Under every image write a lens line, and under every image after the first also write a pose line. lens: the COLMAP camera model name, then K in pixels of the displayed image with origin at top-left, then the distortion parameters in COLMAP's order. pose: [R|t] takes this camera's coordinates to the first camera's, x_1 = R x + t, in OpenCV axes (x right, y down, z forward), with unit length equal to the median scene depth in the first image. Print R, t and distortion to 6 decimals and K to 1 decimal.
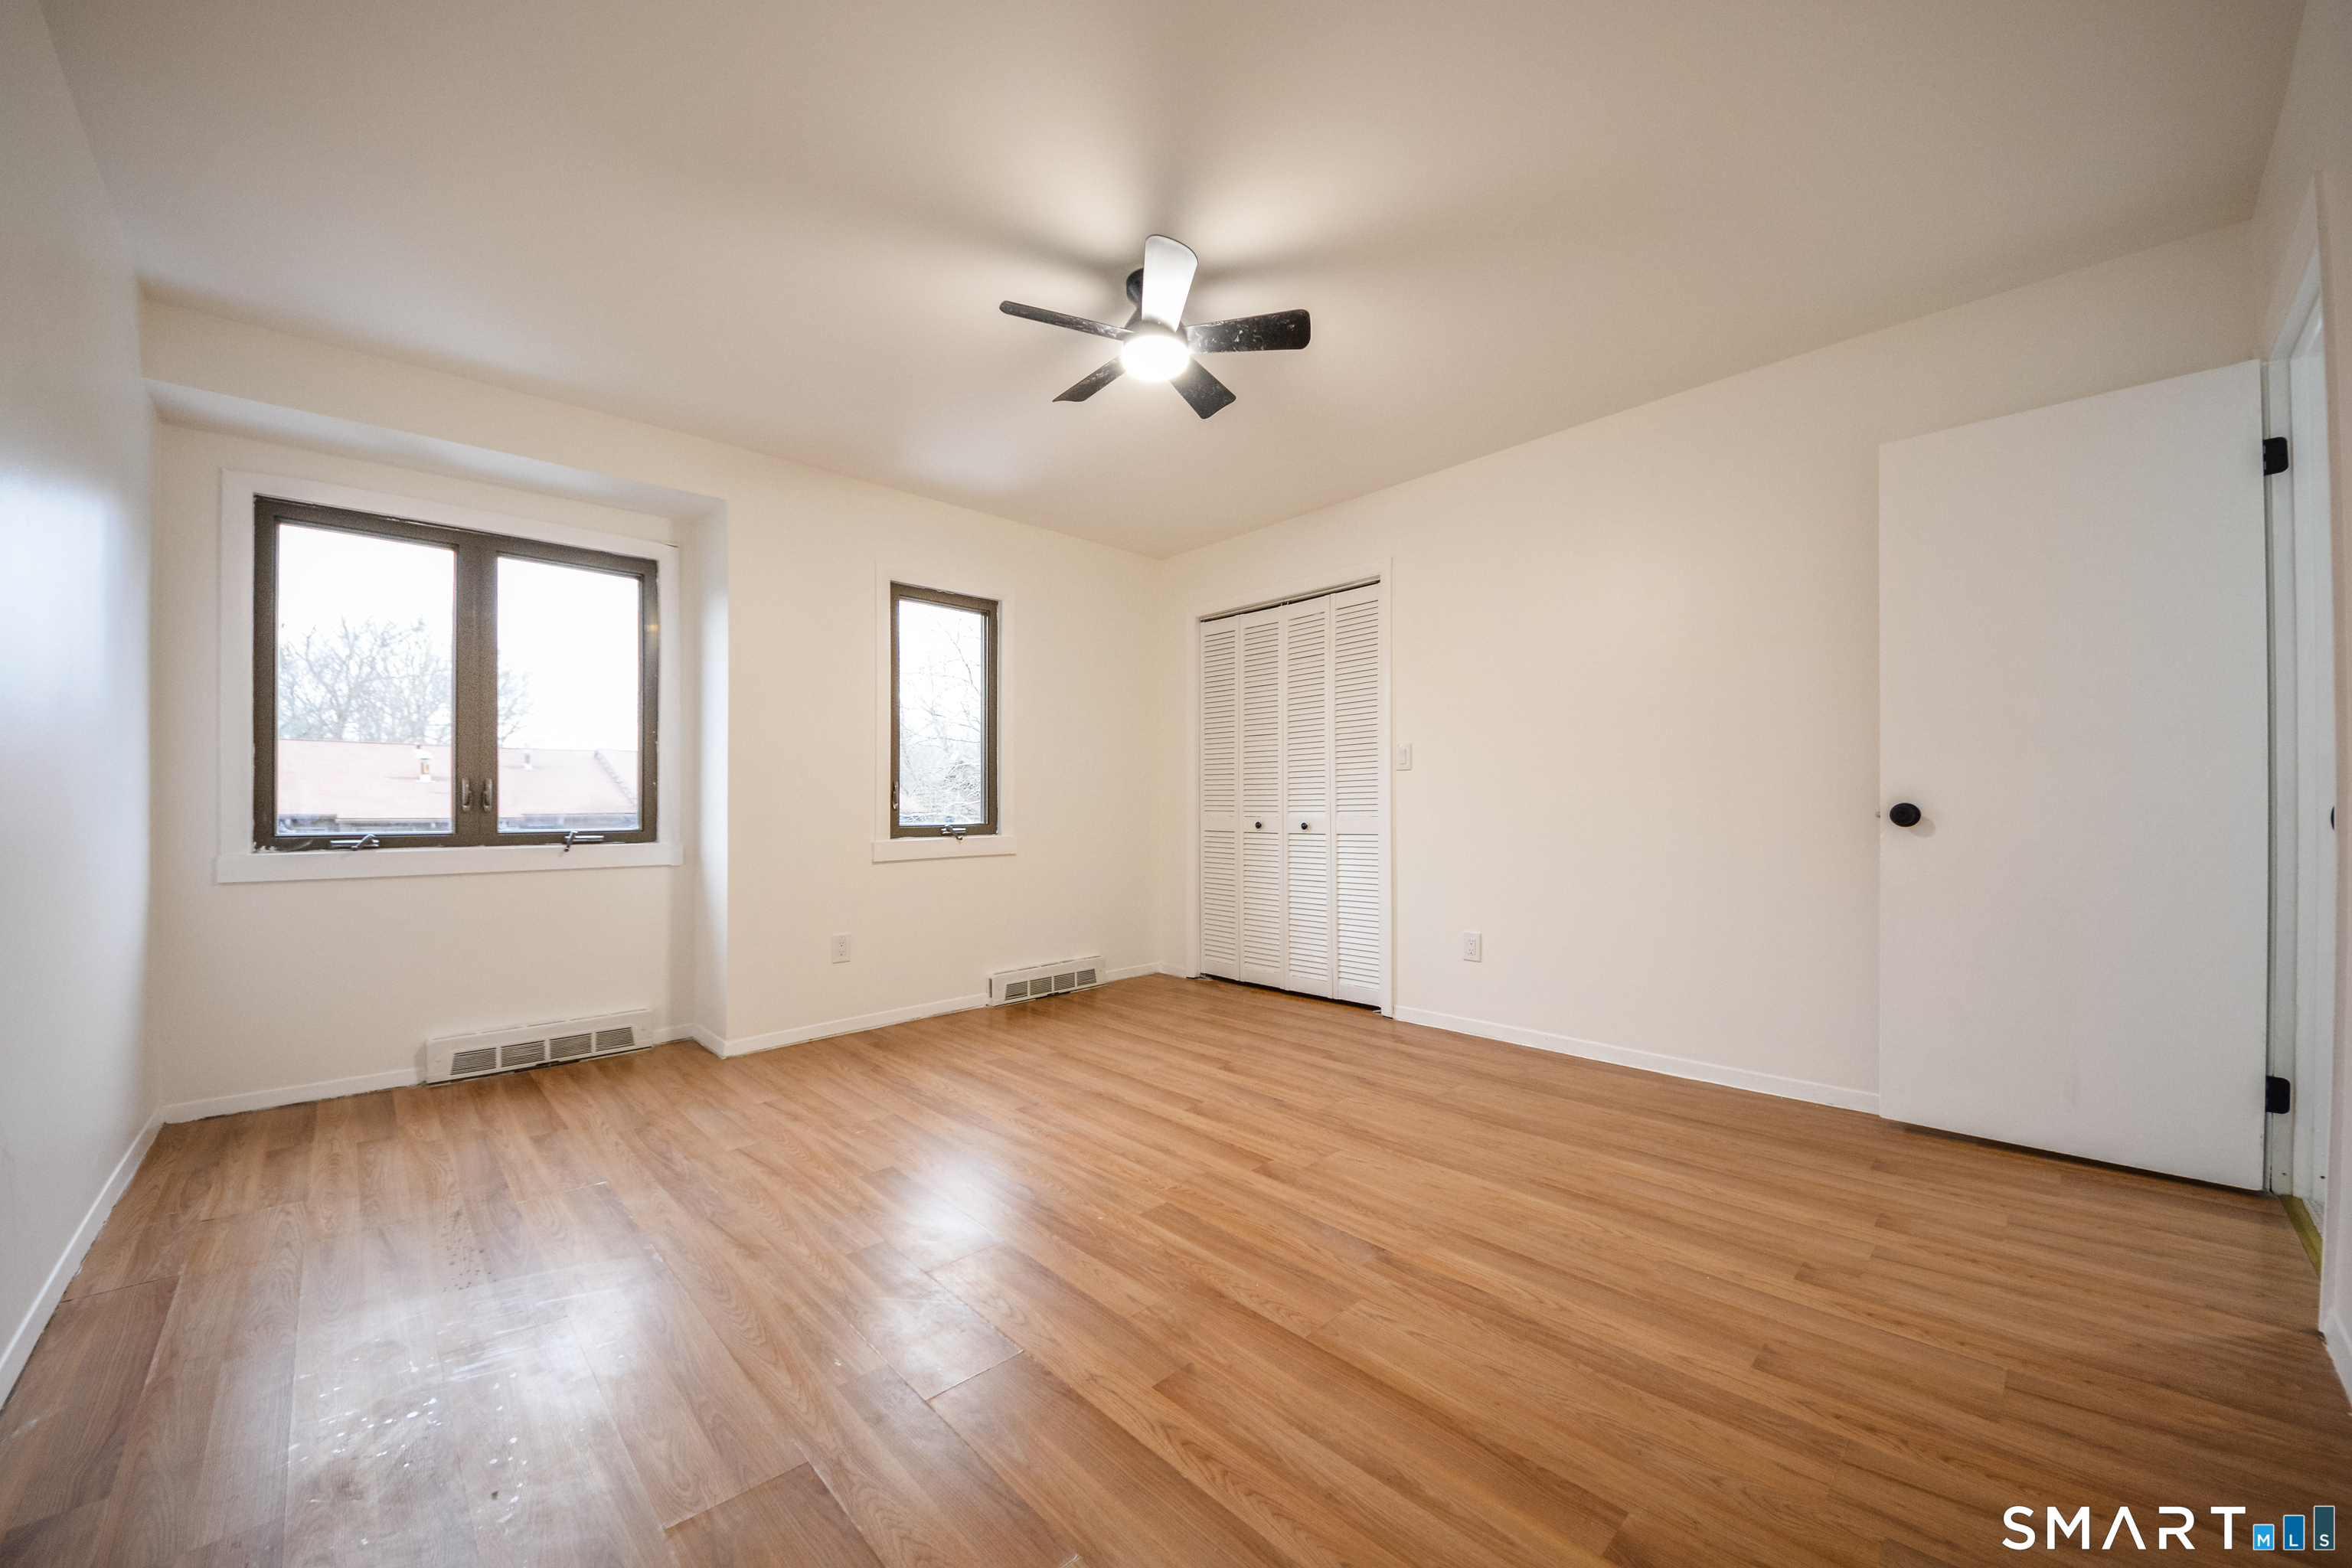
lens RADIAL K [[854.7, 0, 1181.4], [0, 854.7, 800.7], [0, 0, 1]] dist [0.016117, -0.002605]
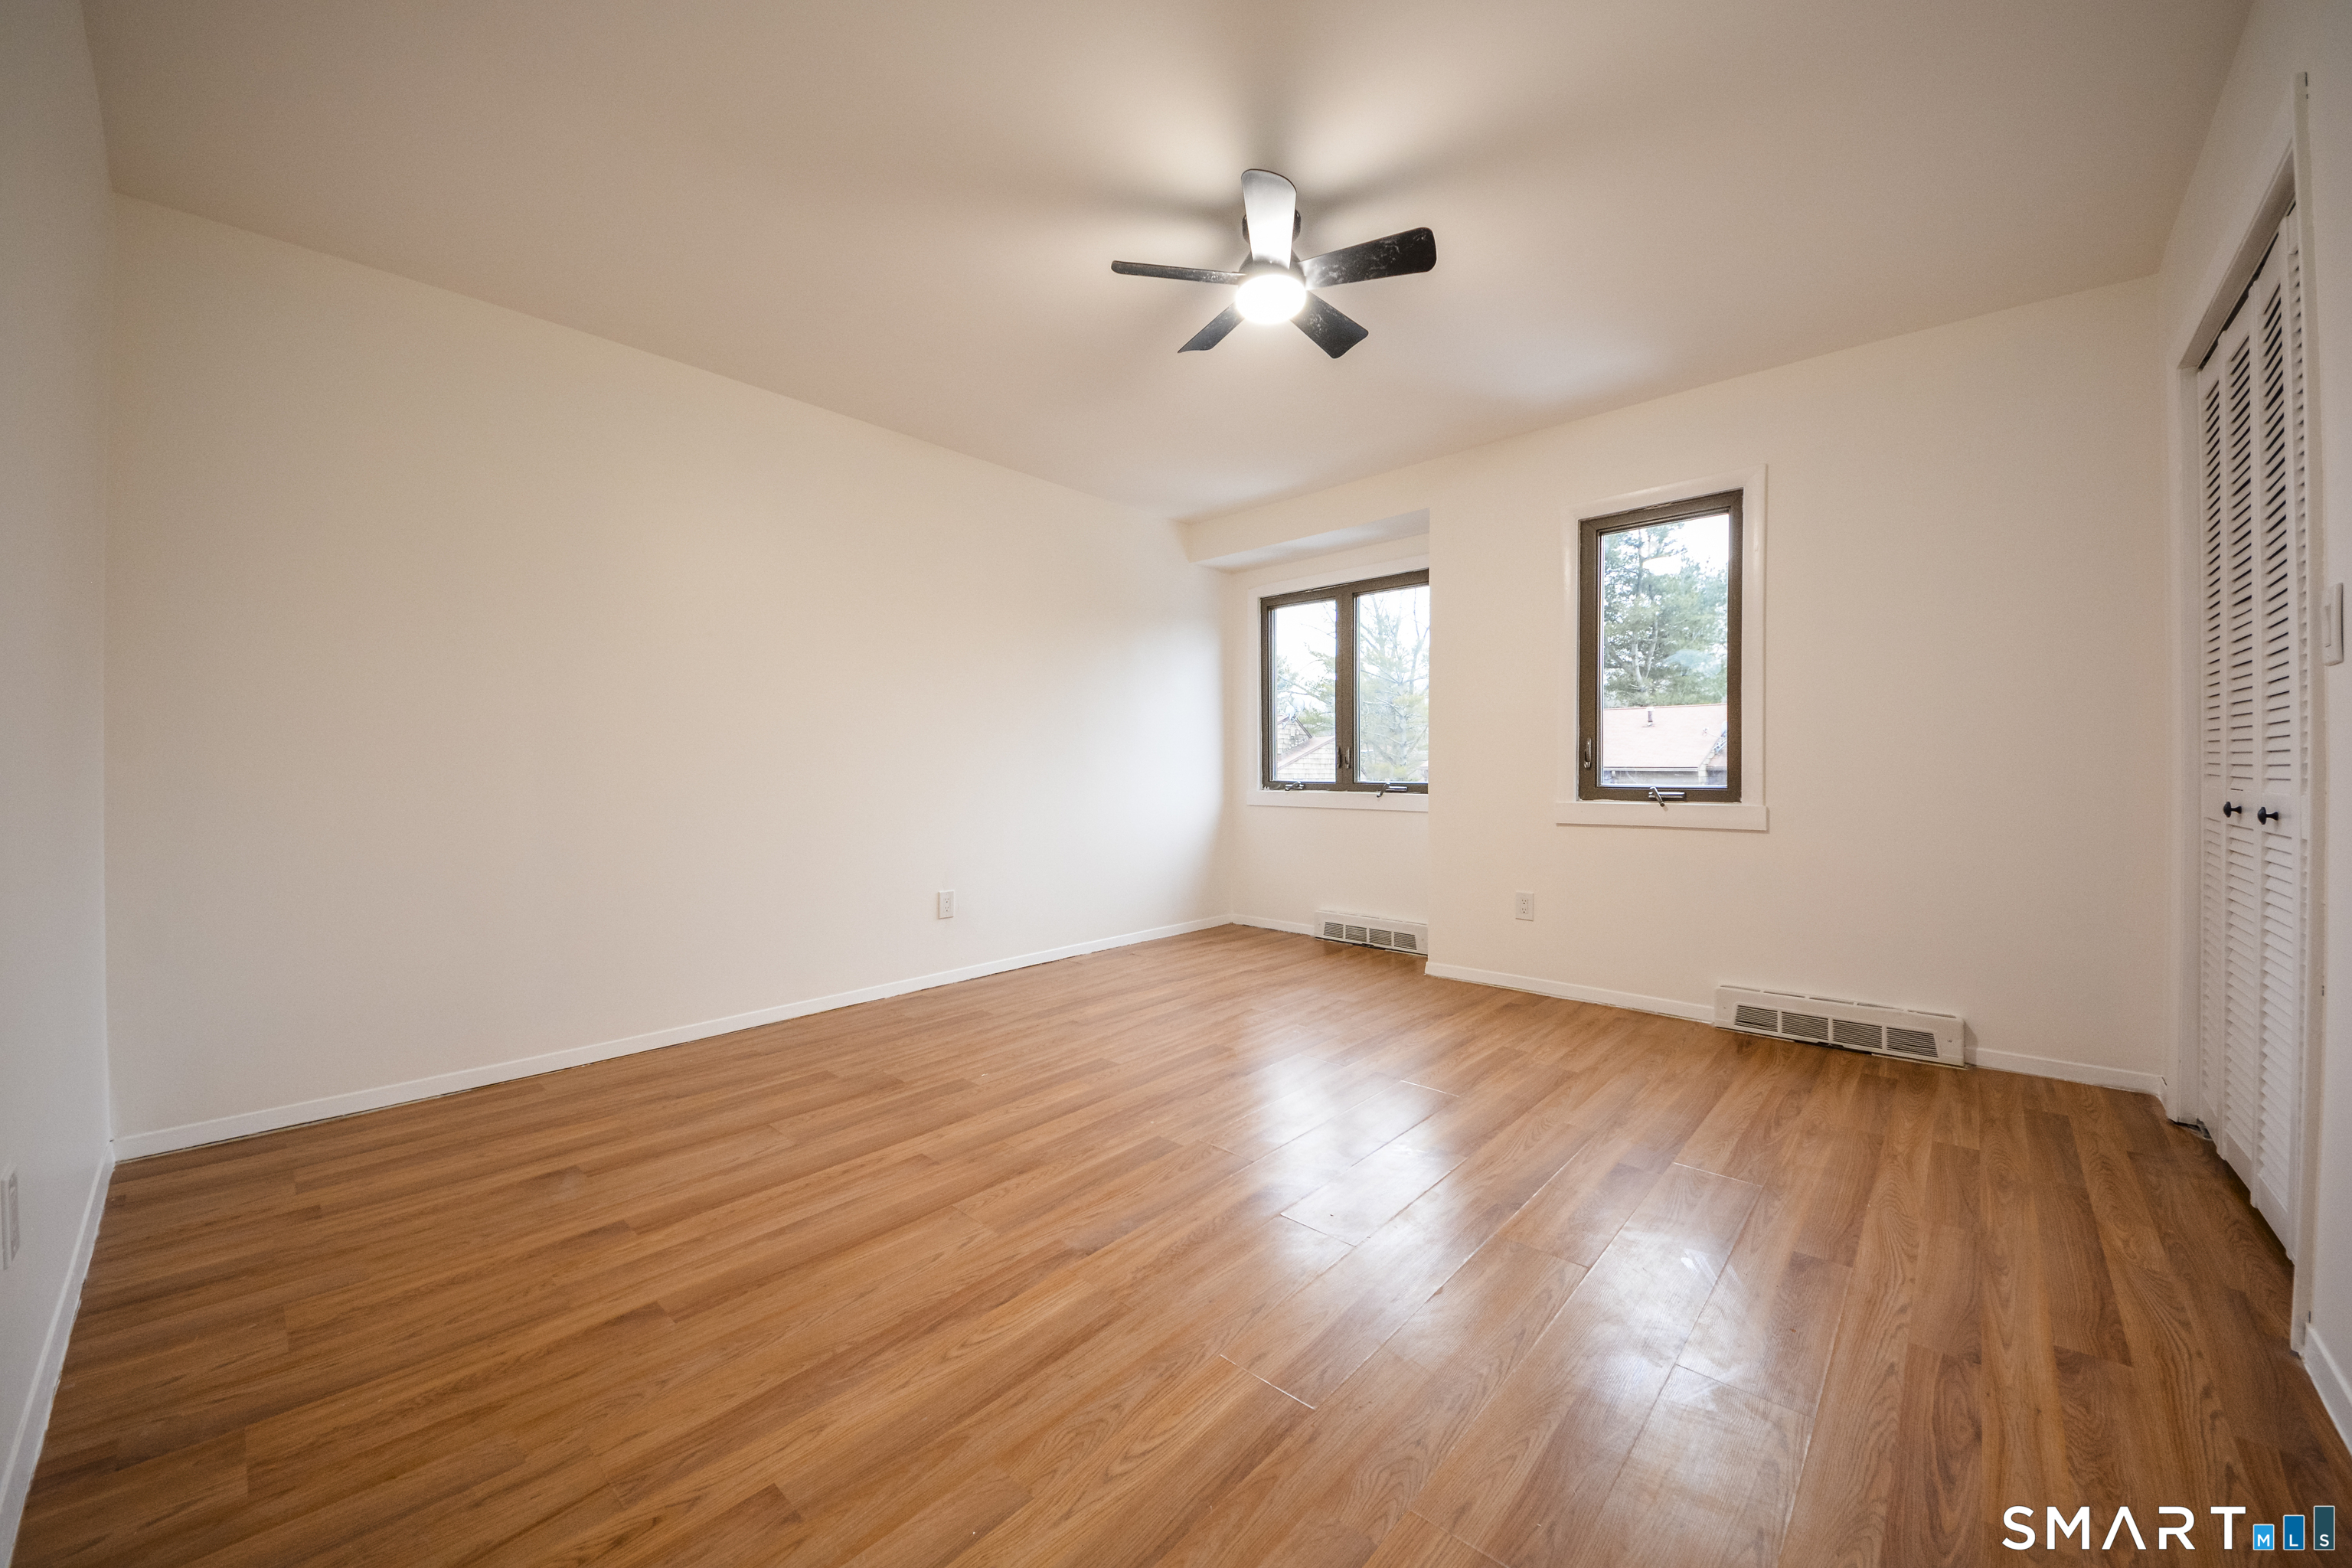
lens RADIAL K [[854.7, 0, 1177.1], [0, 854.7, 774.2], [0, 0, 1]] dist [0.016117, -0.002605]
pose [[0.082516, 0.014262, -0.996488, 0.706683], [0.005673, 0.999875, 0.014781, -0.001004], [0.996574, -0.006873, 0.082425, 0.629551]]
